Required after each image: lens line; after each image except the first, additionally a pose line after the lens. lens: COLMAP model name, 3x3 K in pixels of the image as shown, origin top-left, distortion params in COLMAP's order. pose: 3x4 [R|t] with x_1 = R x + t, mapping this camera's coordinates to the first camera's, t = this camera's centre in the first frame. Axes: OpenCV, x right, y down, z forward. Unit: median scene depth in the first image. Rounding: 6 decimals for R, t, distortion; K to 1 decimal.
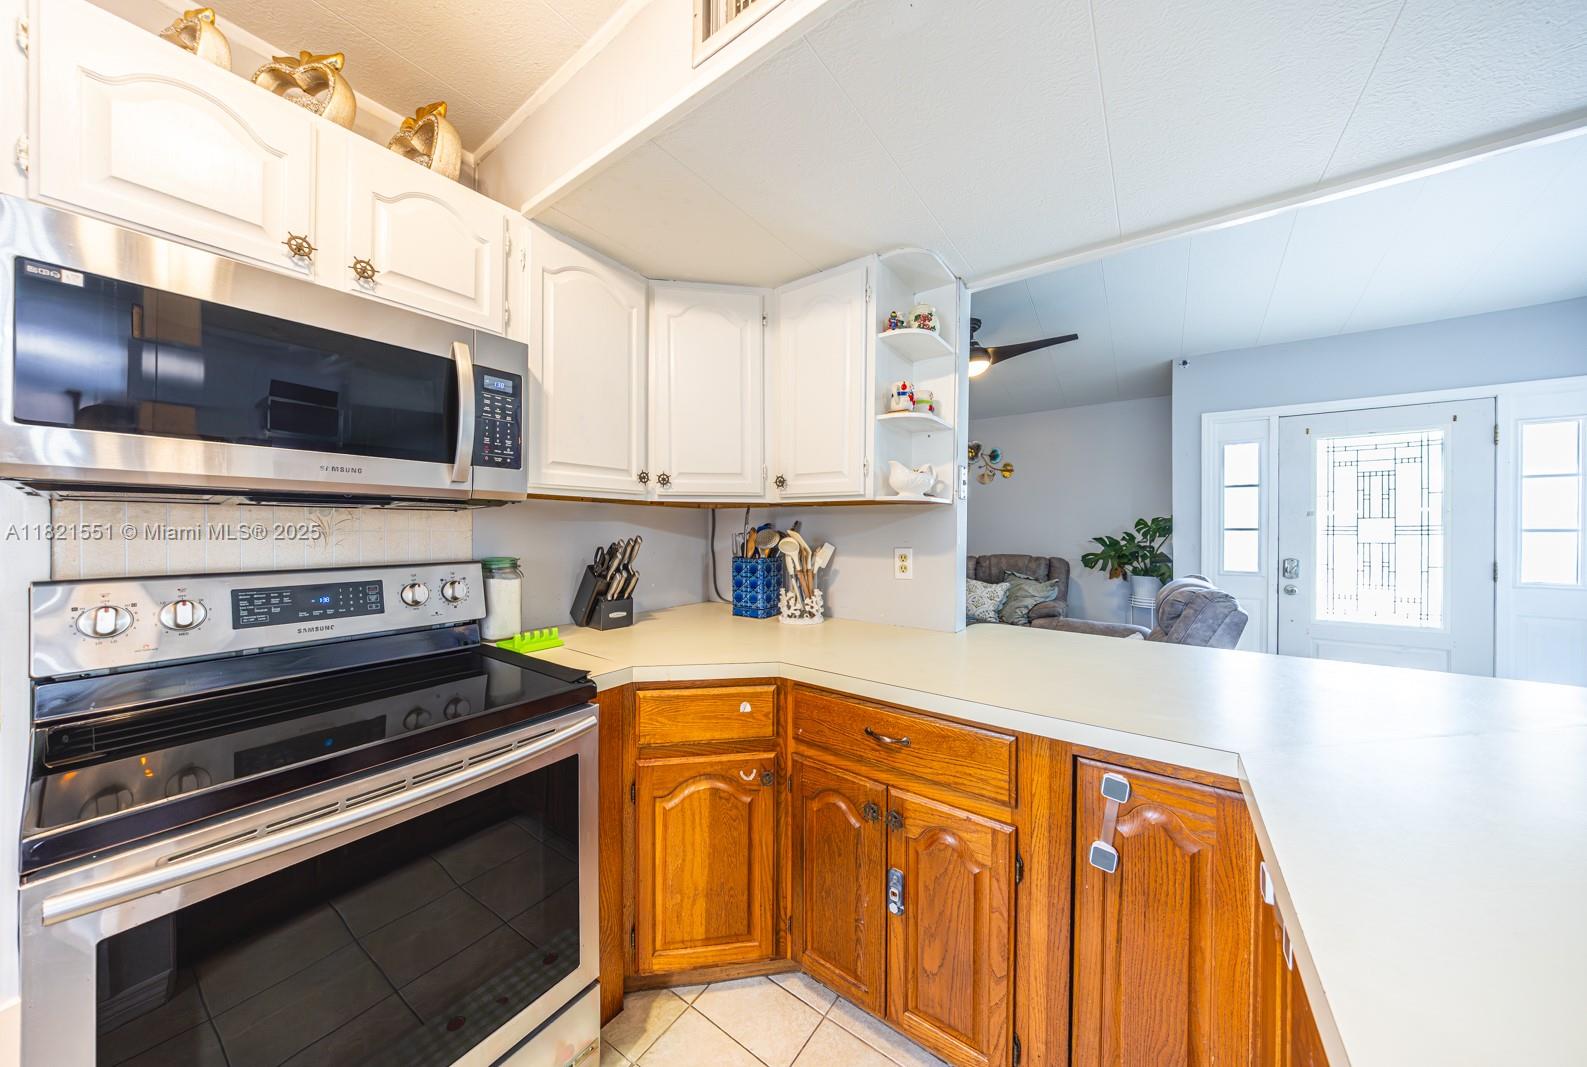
lens RADIAL K [[509.8, 0, 792.7], [0, 509.8, 529.6], [0, 0, 1]] dist [-0.000433, -0.000012]
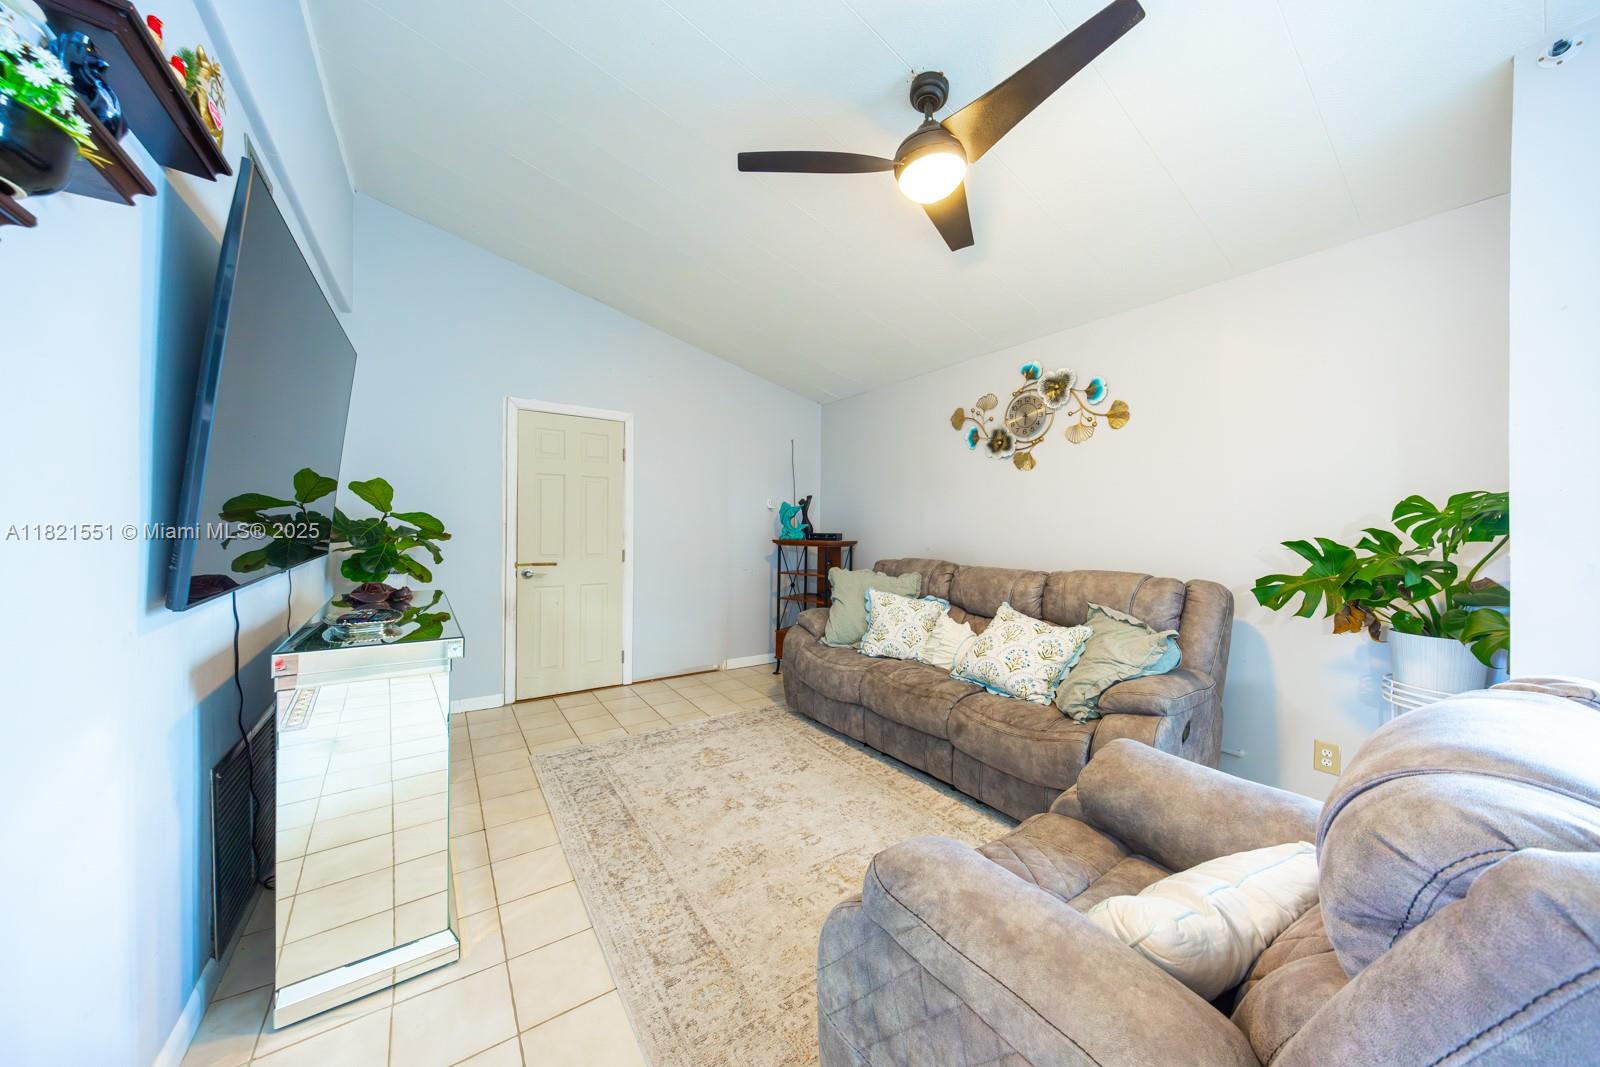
lens RADIAL K [[538.1, 0, 803.8], [0, 538.1, 531.2], [0, 0, 1]] dist [0.002050, 0.000218]
pose [[0.942581, 0.001950, -0.333972, 0.352377], [0.001510, 0.999948, 0.010101, 0.001636], [0.333975, -0.010025, 0.942529, 0.411318]]
